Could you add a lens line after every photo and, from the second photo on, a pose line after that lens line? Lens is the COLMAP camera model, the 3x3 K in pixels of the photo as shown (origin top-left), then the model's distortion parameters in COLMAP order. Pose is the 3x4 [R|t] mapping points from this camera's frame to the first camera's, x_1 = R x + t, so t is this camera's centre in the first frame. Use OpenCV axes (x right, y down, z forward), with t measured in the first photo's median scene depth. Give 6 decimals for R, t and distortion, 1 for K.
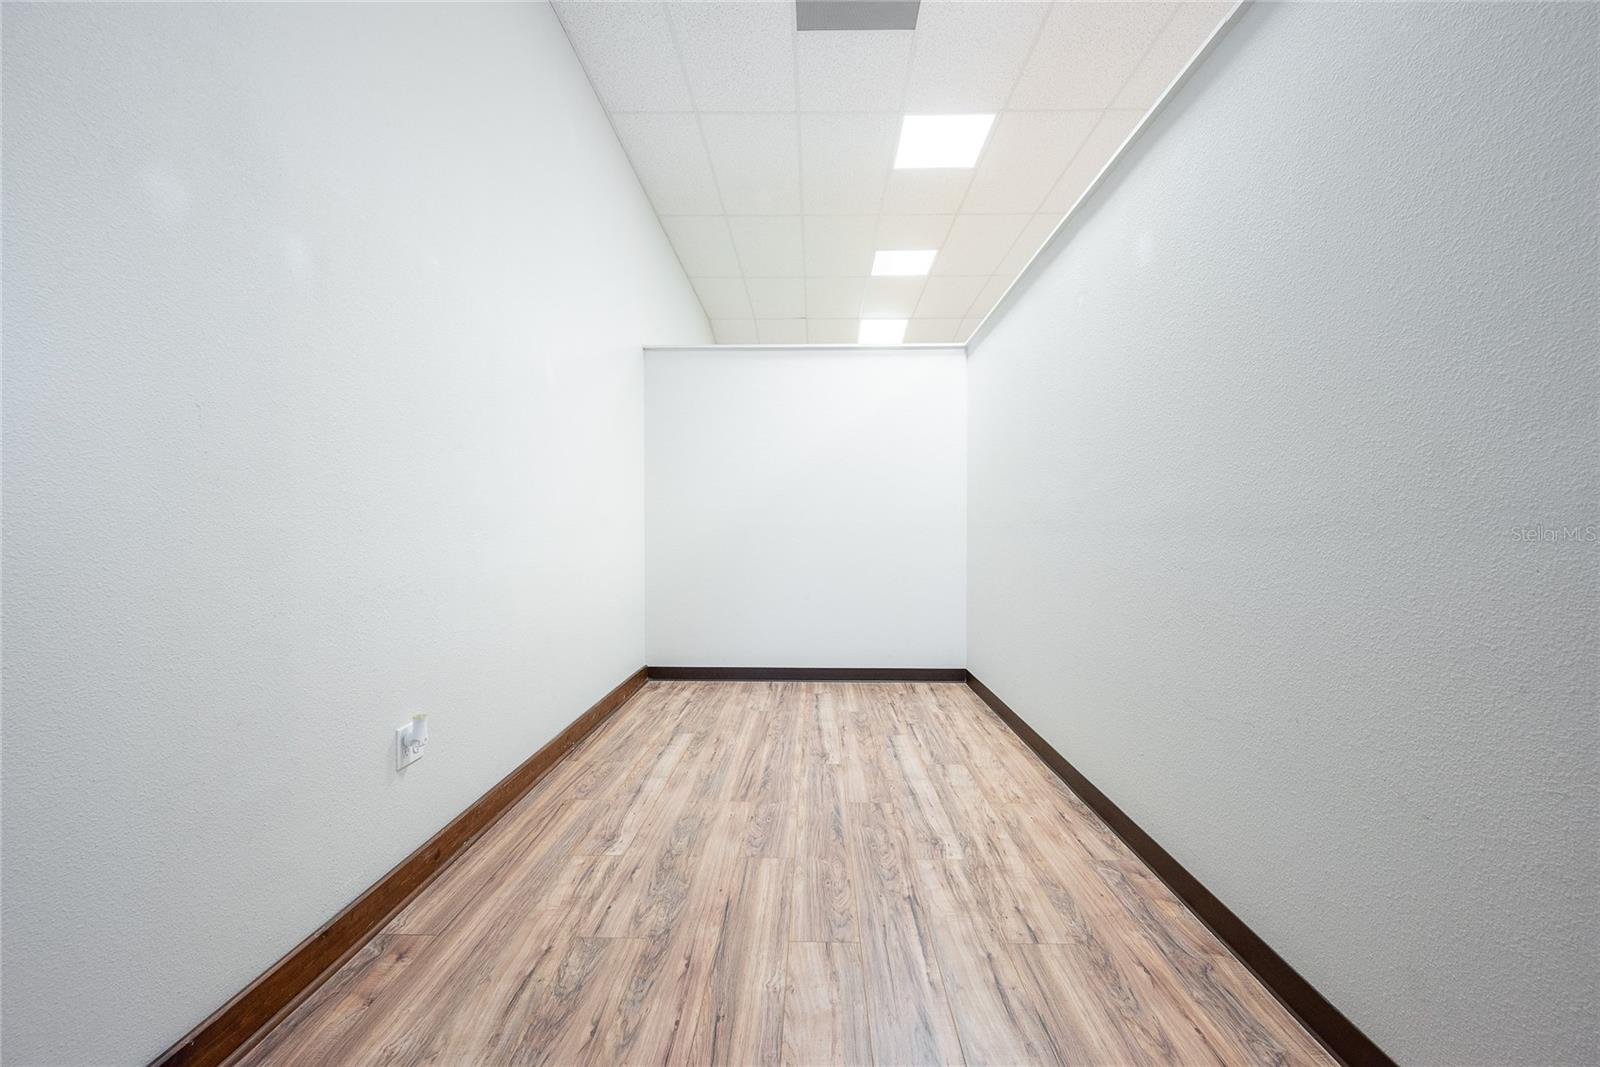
lens RADIAL K [[631.5, 0, 802.6], [0, 631.5, 536.2], [0, 0, 1]] dist [-0.001449, -0.000426]
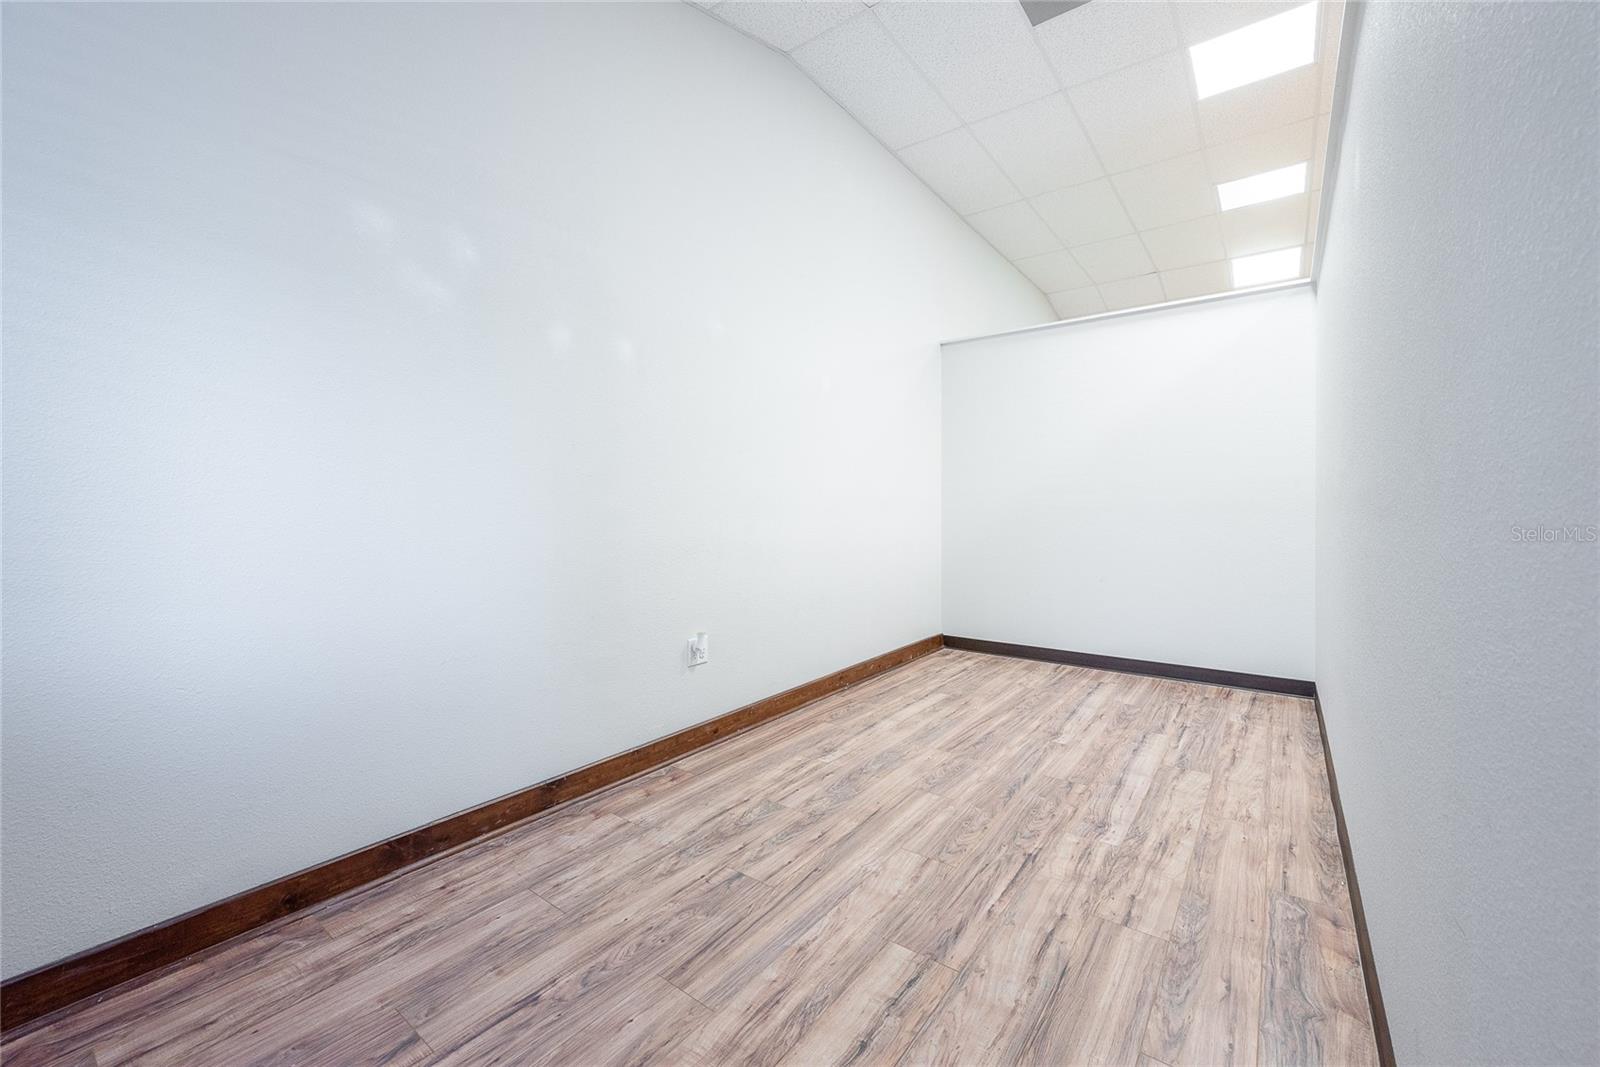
lens RADIAL K [[644.8, 0, 807.3], [0, 644.8, 513.2], [0, 0, 1]] dist [-0.000579, -0.000281]
pose [[0.813796, 0.002672, -0.581144, 0.447924], [-0.004571, 0.999988, -0.001802, -0.002732], [0.581132, 0.004123, 0.813799, -0.100664]]
